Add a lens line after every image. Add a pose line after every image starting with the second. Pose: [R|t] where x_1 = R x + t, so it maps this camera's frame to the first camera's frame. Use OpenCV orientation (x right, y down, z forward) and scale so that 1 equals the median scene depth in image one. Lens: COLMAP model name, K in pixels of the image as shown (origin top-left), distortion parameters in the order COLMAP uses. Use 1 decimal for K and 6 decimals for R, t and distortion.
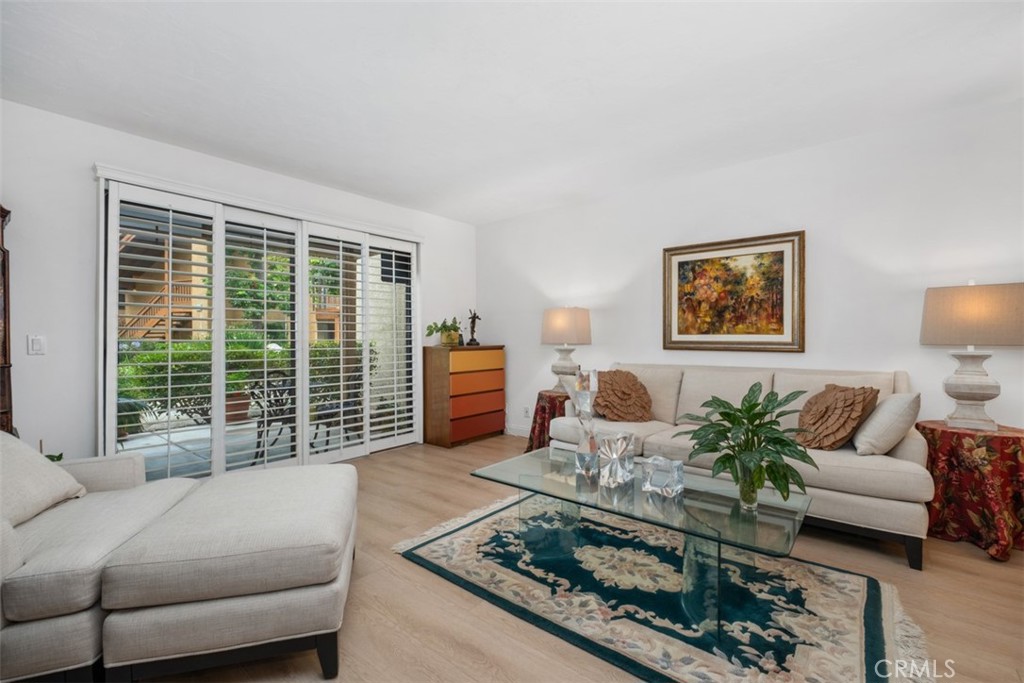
lens RADIAL K [[439.1, 0, 510.6], [0, 439.1, 336.6], [0, 0, 1]] dist [-0.002066, -0.002889]
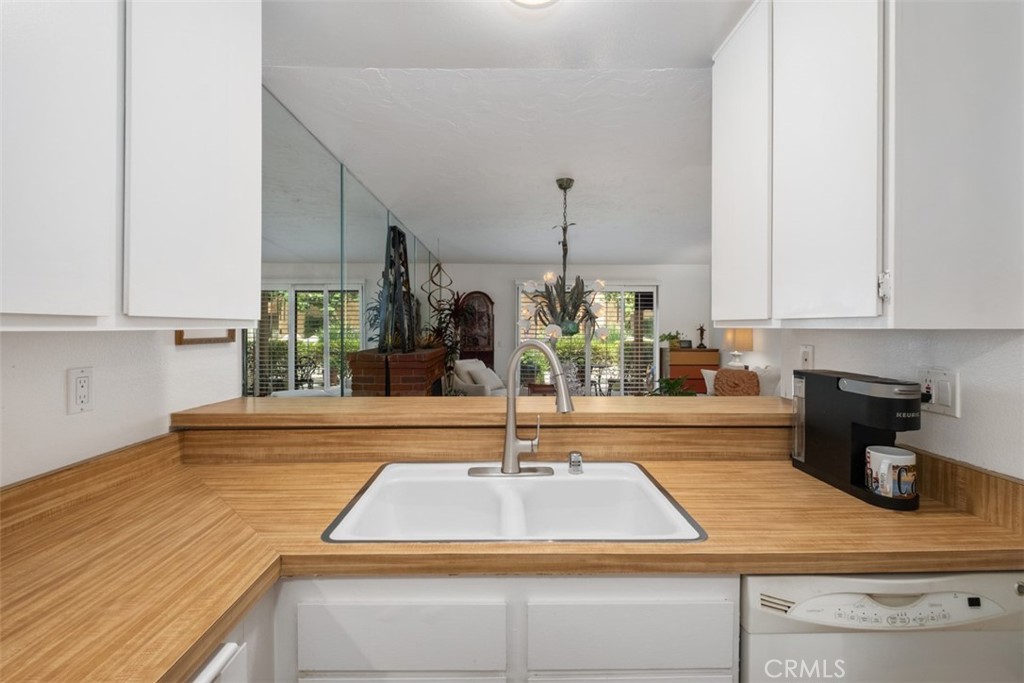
lens RADIAL K [[439.1, 0, 488.6], [0, 439.1, 339.3], [0, 0, 1]] dist [-0.002066, -0.002889]
pose [[0.624644, 0.026685, -0.780454, 1.028732], [-0.001085, 0.999445, 0.033304, -0.094997], [0.780909, -0.019956, 0.624326, -0.815114]]
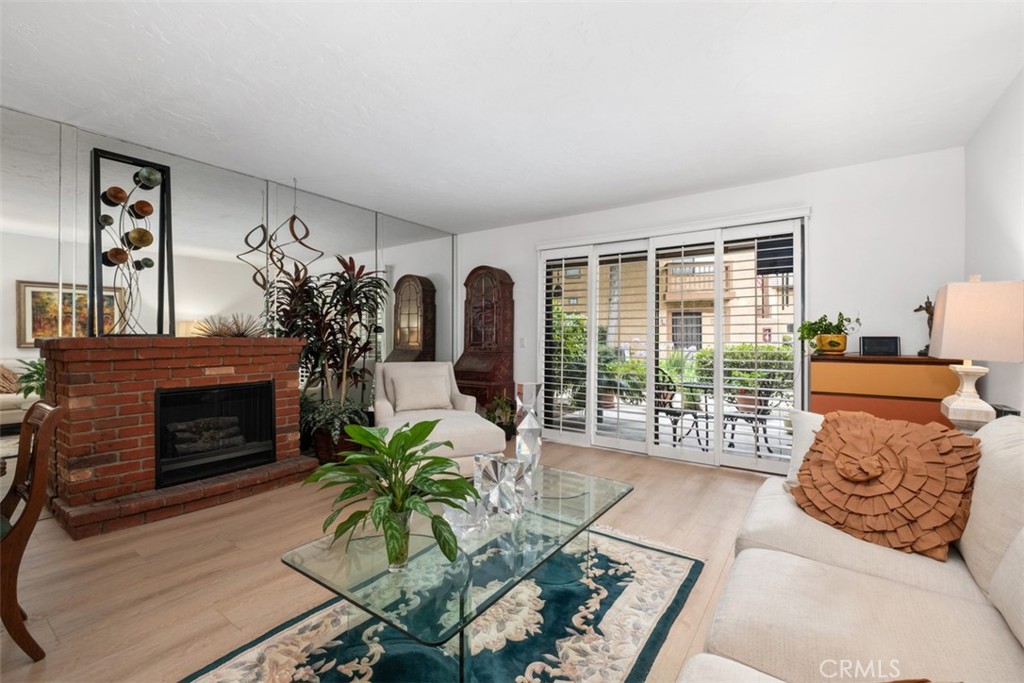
lens RADIAL K [[439.1, 0, 505.5], [0, 439.1, 332.1], [0, 0, 1]] dist [-0.002066, -0.002889]
pose [[0.086208, -0.004362, -0.996268, 0.738743], [-0.002591, 0.999986, -0.004602, -0.013570], [0.996274, 0.002978, 0.086195, 0.620022]]
